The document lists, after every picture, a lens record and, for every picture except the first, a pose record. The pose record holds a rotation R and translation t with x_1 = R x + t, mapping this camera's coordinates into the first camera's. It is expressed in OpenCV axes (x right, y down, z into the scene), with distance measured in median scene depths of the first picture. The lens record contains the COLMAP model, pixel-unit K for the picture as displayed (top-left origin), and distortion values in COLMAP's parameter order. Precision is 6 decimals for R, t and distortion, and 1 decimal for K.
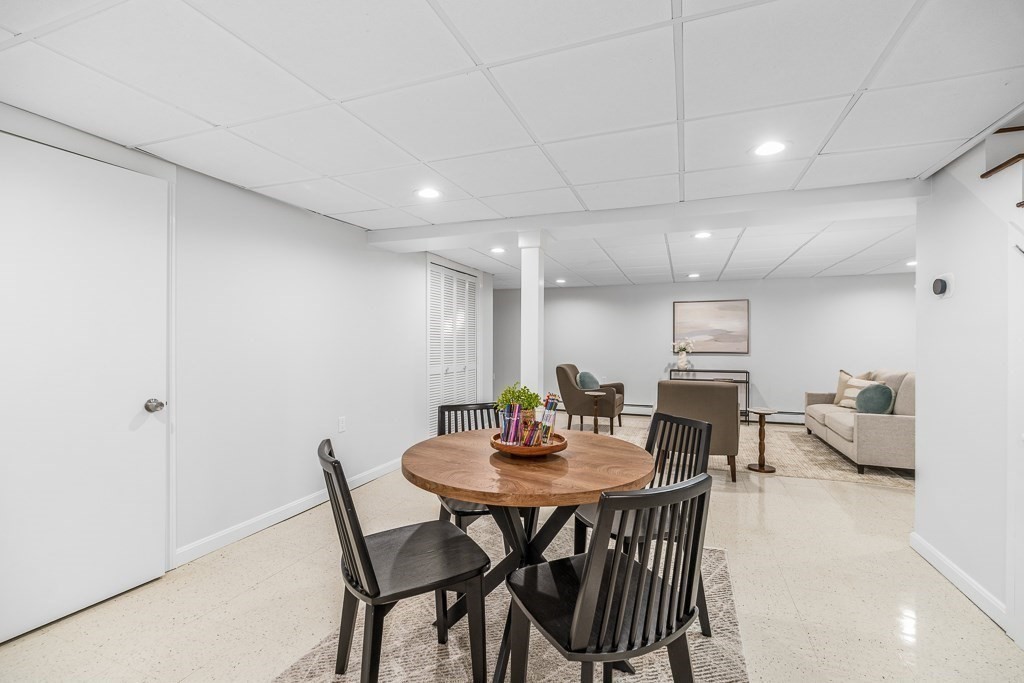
lens RADIAL K [[450.2, 0, 512.0], [0, 450.2, 341.5], [0, 0, 1]] dist [-0.001192, -0.000519]
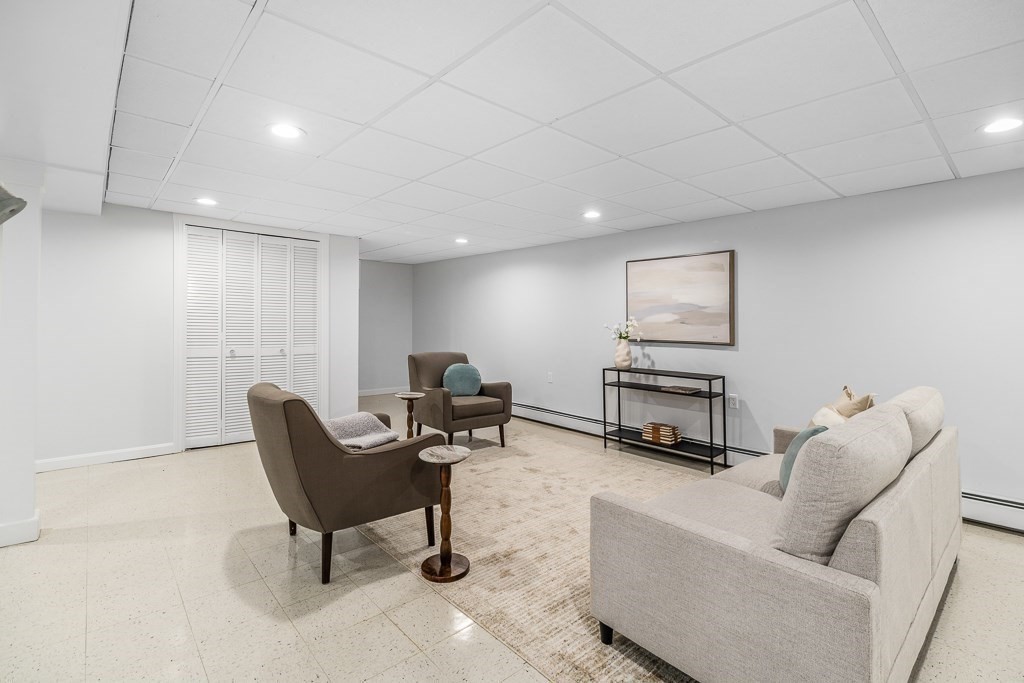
lens RADIAL K [[477.7, 0, 513.3], [0, 477.7, 315.2], [0, 0, 1]] dist [0.000047, -0.000117]
pose [[0.894636, 0.000944, -0.446794, 0.538638], [-0.008284, 0.999861, -0.014476, -0.000275], [0.446718, 0.016652, 0.894520, 0.333029]]
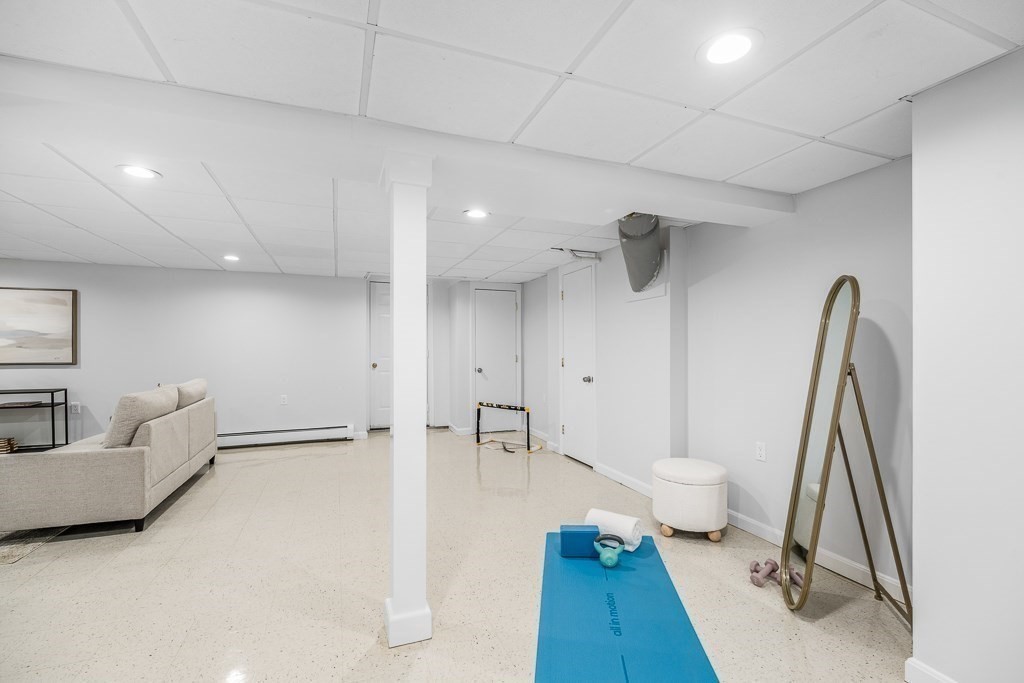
lens RADIAL K [[450.2, 0, 512.0], [0, 450.2, 341.5], [0, 0, 1]] dist [-0.001192, -0.000519]
pose [[0.733558, 0.006162, 0.679599, 0.541227], [0.000707, 0.999951, -0.009829, -0.002370], [-0.679627, 0.007691, 0.733518, -0.006510]]
